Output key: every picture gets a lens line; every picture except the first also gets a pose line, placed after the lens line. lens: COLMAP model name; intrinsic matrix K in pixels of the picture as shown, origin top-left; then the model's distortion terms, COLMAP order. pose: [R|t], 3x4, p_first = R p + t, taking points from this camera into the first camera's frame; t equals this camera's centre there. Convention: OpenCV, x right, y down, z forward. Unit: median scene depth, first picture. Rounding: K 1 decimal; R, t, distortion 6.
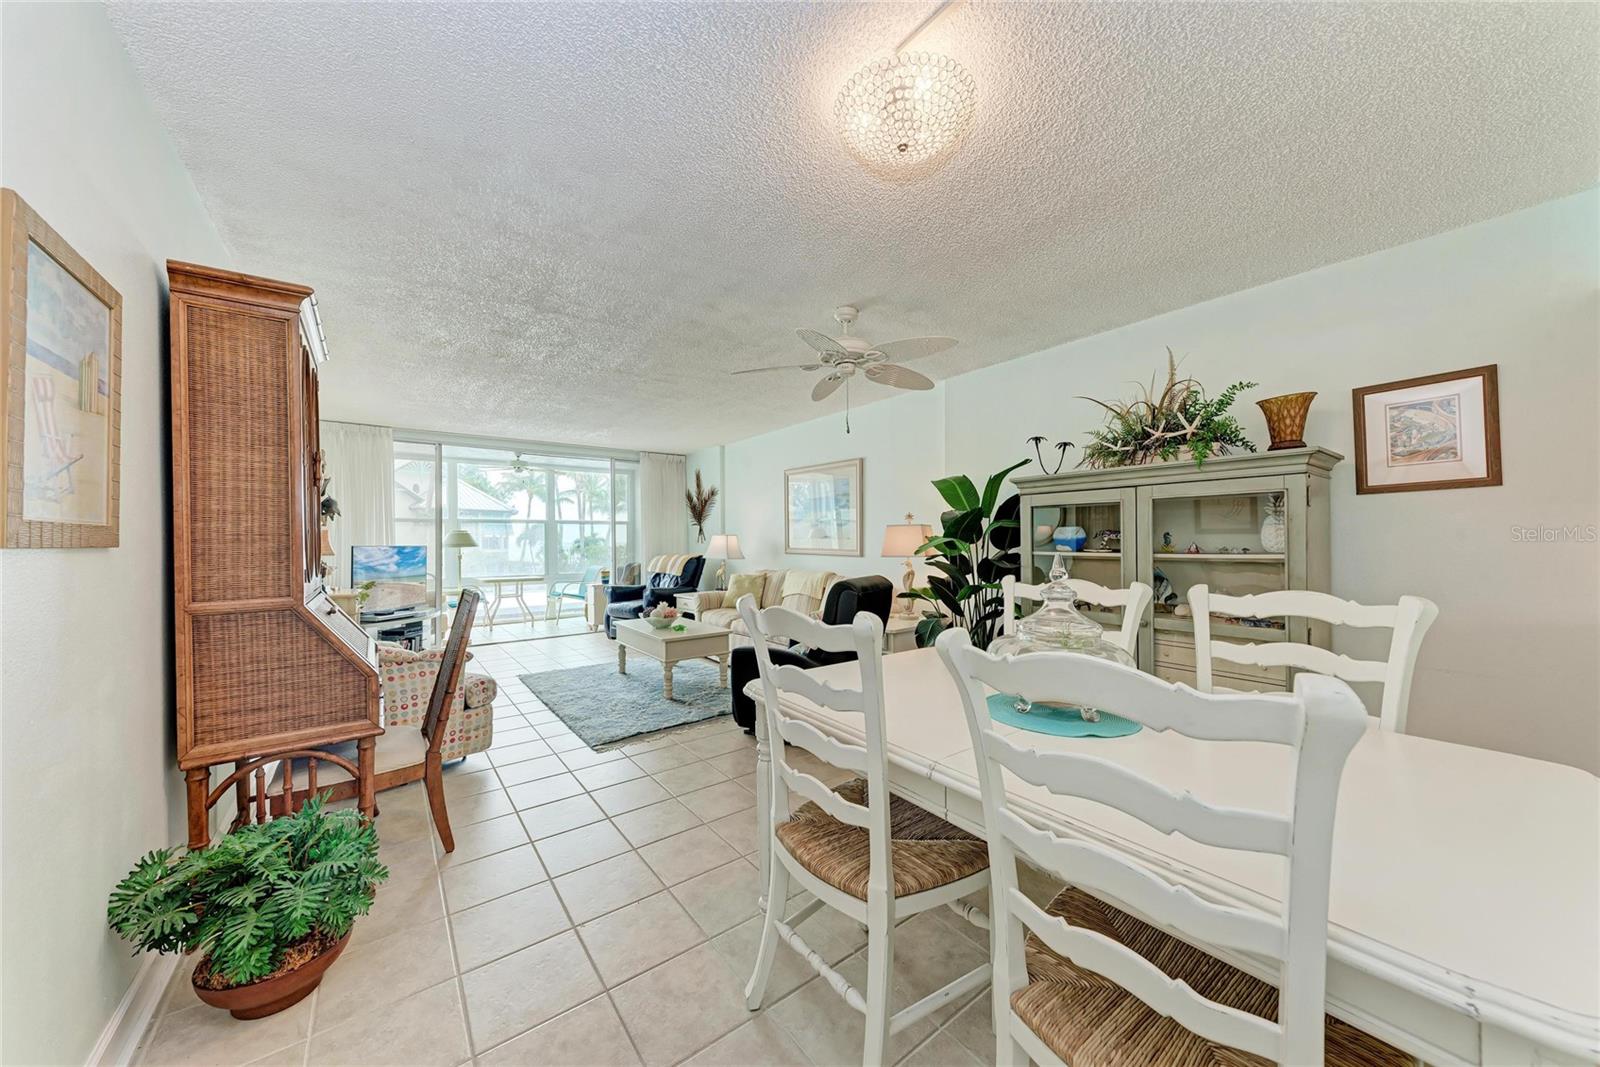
lens RADIAL K [[550.9, 0, 807.7], [0, 550.9, 541.2], [0, 0, 1]] dist [0.007007, -0.000040]
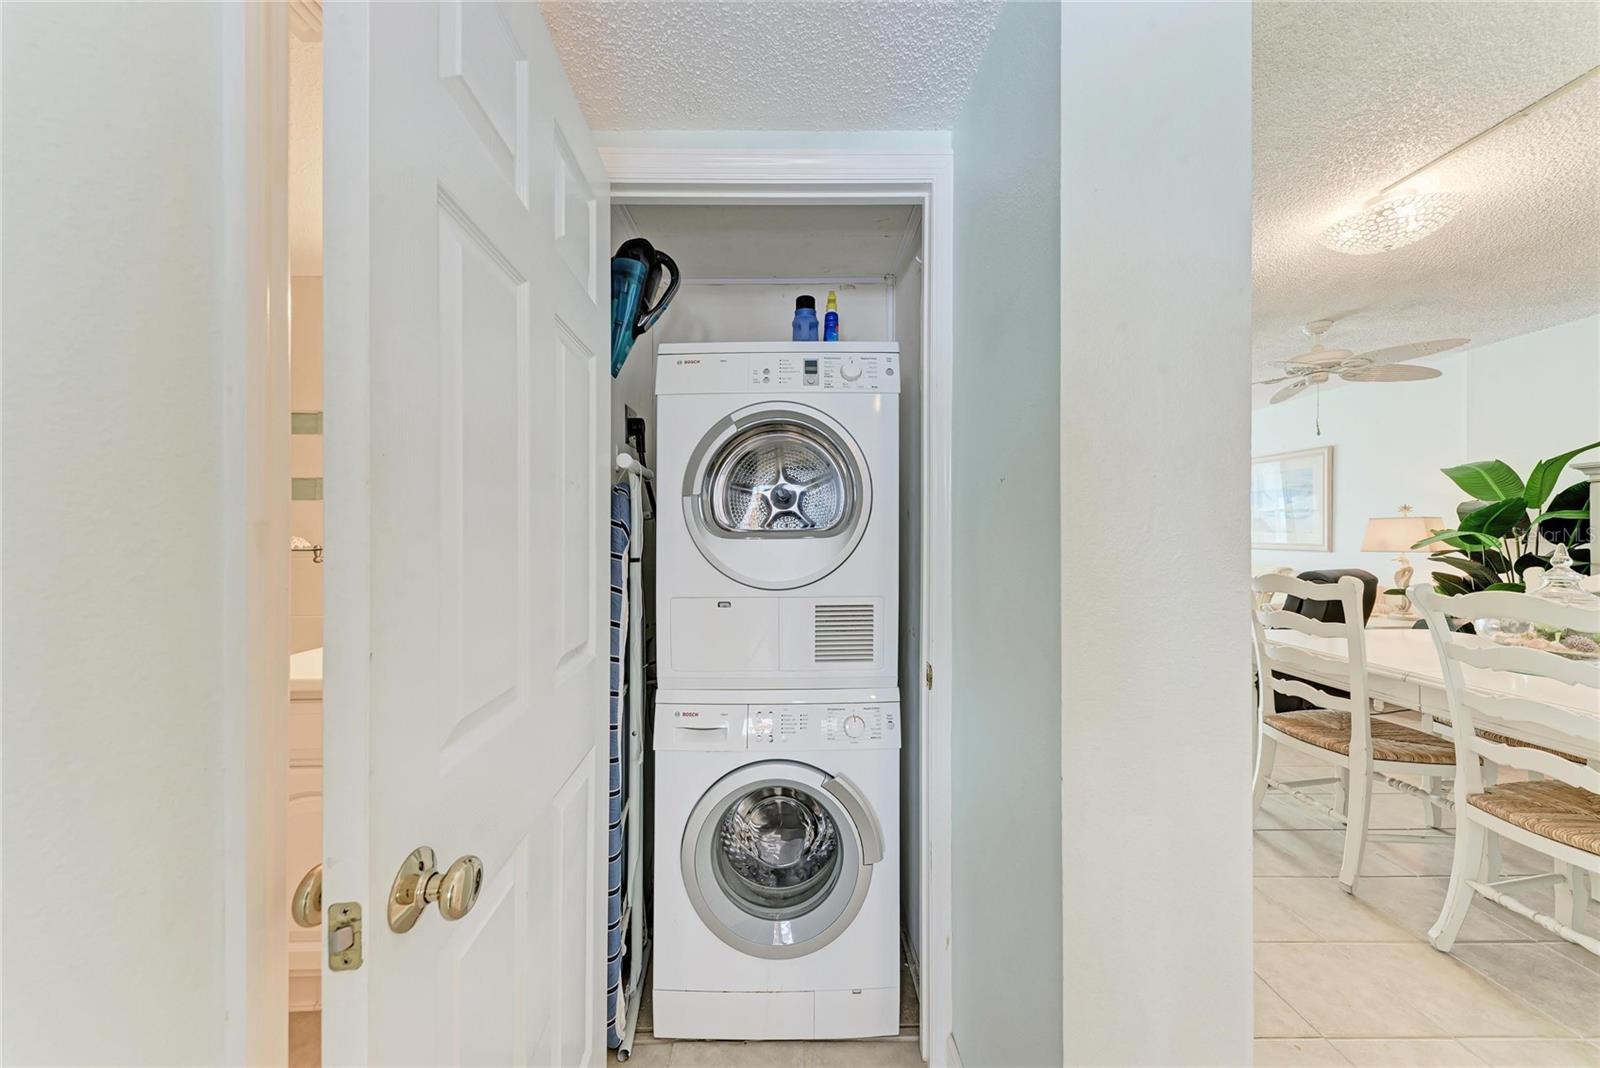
lens RADIAL K [[550.9, 0, 792.7], [0, 550.9, 540.8], [0, 0, 1]] dist [0.007007, -0.000040]
pose [[0.788209, 0.005552, -0.615382, -0.057986], [-0.000113, 0.999961, 0.008878, 0.001354], [0.615407, -0.006928, 0.788179, -0.416179]]
